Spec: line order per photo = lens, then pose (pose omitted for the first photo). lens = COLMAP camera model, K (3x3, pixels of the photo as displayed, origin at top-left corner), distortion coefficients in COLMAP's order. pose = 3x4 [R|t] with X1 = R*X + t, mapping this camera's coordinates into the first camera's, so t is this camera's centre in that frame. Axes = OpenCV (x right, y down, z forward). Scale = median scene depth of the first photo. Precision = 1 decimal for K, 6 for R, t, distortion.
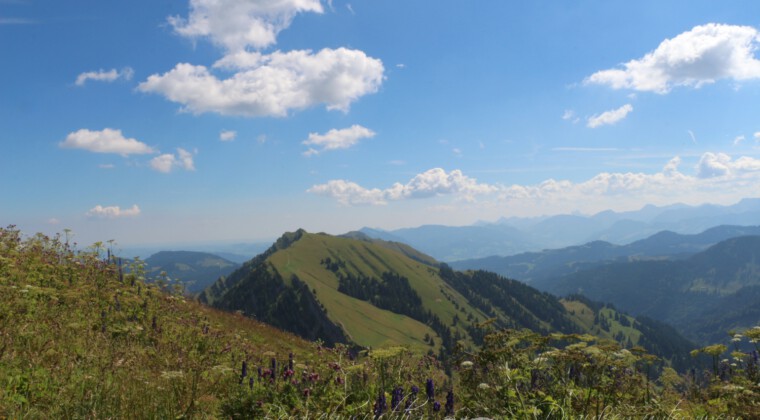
lens RADIAL K [[619.3, 0, 386.6], [0, 619.3, 217.4], [0, 0, 1]] dist [-0.183428, 0.145490]
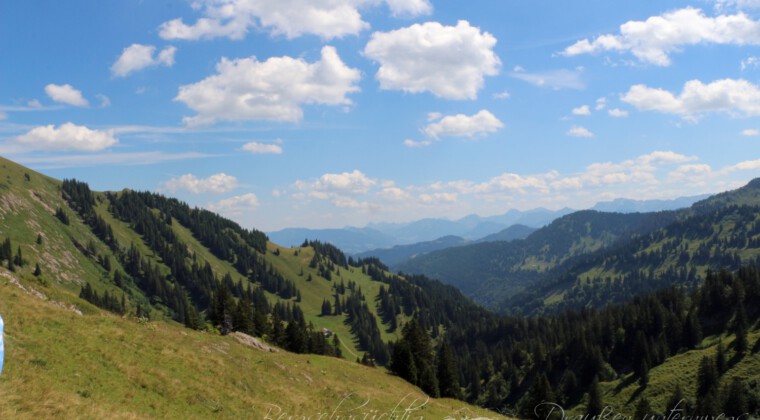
lens RADIAL K [[619.3, 0, 380.9], [0, 619.3, 211.9], [0, 0, 1]] dist [-0.183428, 0.145490]
pose [[0.981085, 0.002159, 0.193566, 0.242375], [0.002180, 0.999751, -0.022200, 0.107777], [-0.193566, 0.022202, 0.980836, 0.270541]]
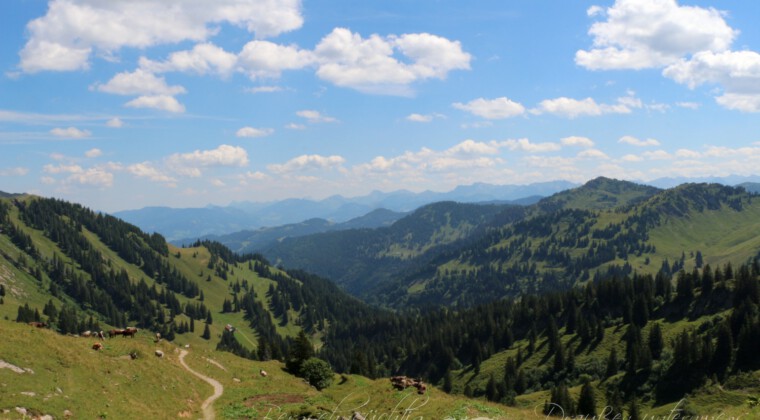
lens RADIAL K [[619.3, 0, 384.1], [0, 619.3, 212.6], [0, 0, 1]] dist [-0.183428, 0.145490]
pose [[0.913004, 0.005659, 0.407911, 0.197146], [-0.011468, 0.999865, 0.011797, 0.078836], [-0.407789, -0.015448, 0.912946, 0.190088]]
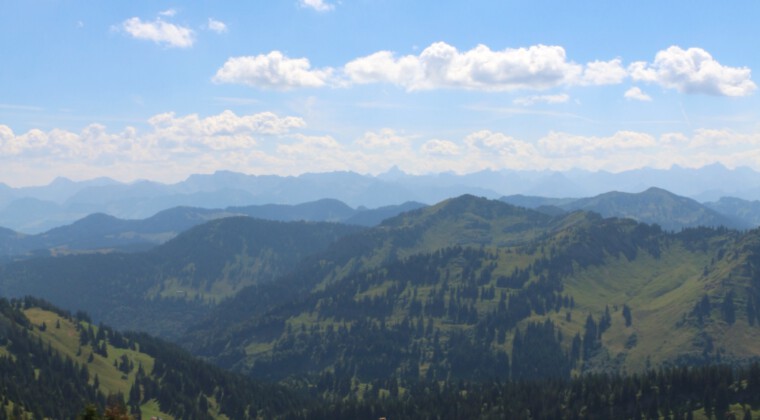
lens RADIAL K [[933.4, 0, 380.6], [0, 933.4, 204.5], [0, 0, 1]] dist [-0.151671, 0.000000]
pose [[0.729299, 0.025799, 0.683709, -0.033038], [-0.031033, 0.999508, -0.004613, 0.033596], [-0.683491, -0.017854, 0.729741, 0.156664]]
